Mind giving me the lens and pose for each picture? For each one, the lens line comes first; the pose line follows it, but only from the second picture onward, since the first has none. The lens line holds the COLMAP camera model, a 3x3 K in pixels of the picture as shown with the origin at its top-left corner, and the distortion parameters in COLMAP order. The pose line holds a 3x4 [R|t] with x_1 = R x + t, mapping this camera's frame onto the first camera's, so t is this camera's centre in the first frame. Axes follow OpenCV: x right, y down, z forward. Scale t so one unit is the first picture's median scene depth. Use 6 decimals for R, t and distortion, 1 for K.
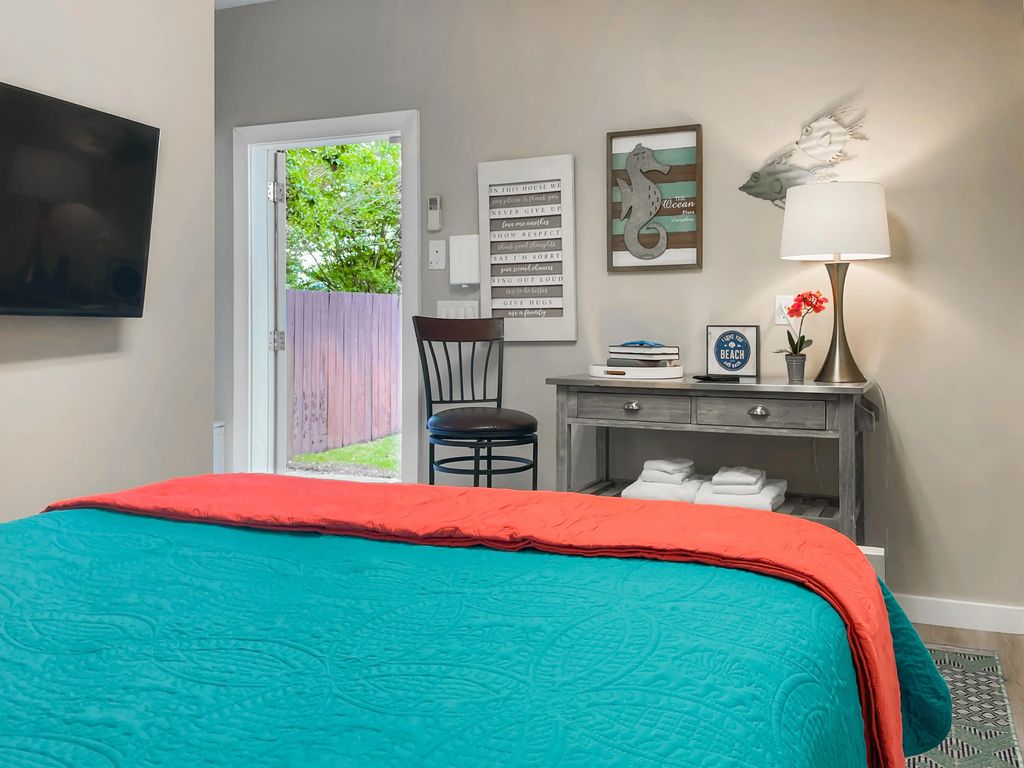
lens RADIAL K [[823.4, 0, 515.3], [0, 823.4, 334.0], [0, 0, 1]] dist [0.041764, 0.000351]
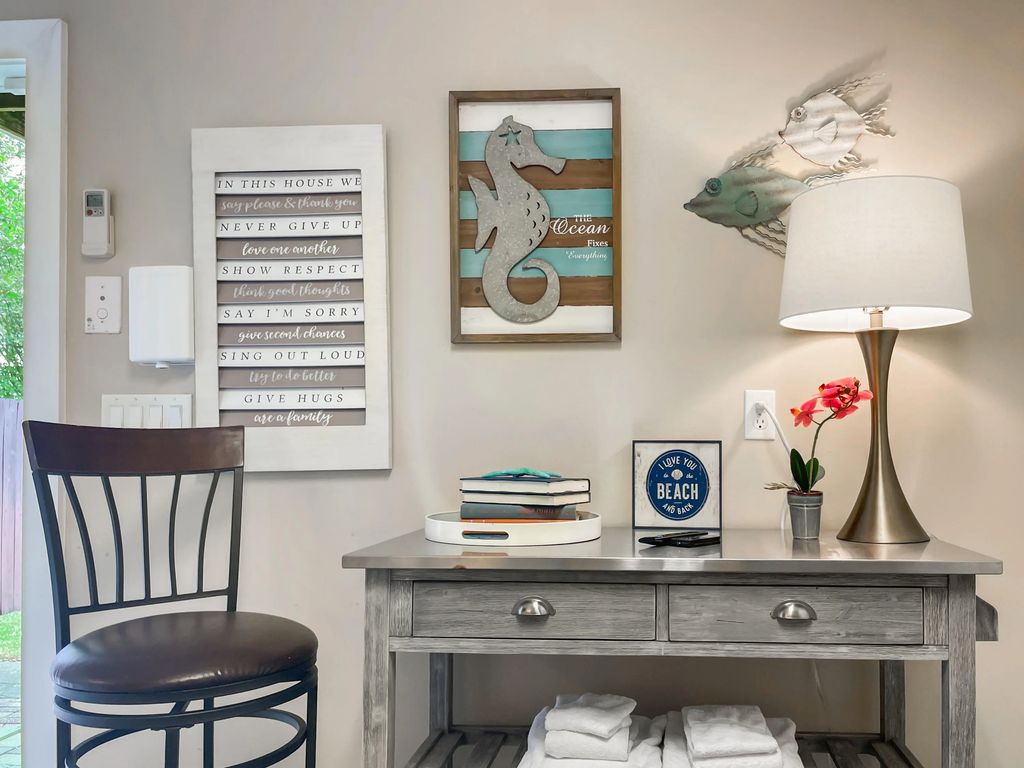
lens RADIAL K [[783.1, 0, 569.4], [0, 783.1, 417.8], [0, 0, 1]] dist [0.064378, -0.056343]
pose [[0.929112, 0.008445, 0.369702, -0.008474], [0.006029, 0.999260, -0.037978, -0.005747], [-0.369749, 0.037515, 0.928374, 0.503615]]
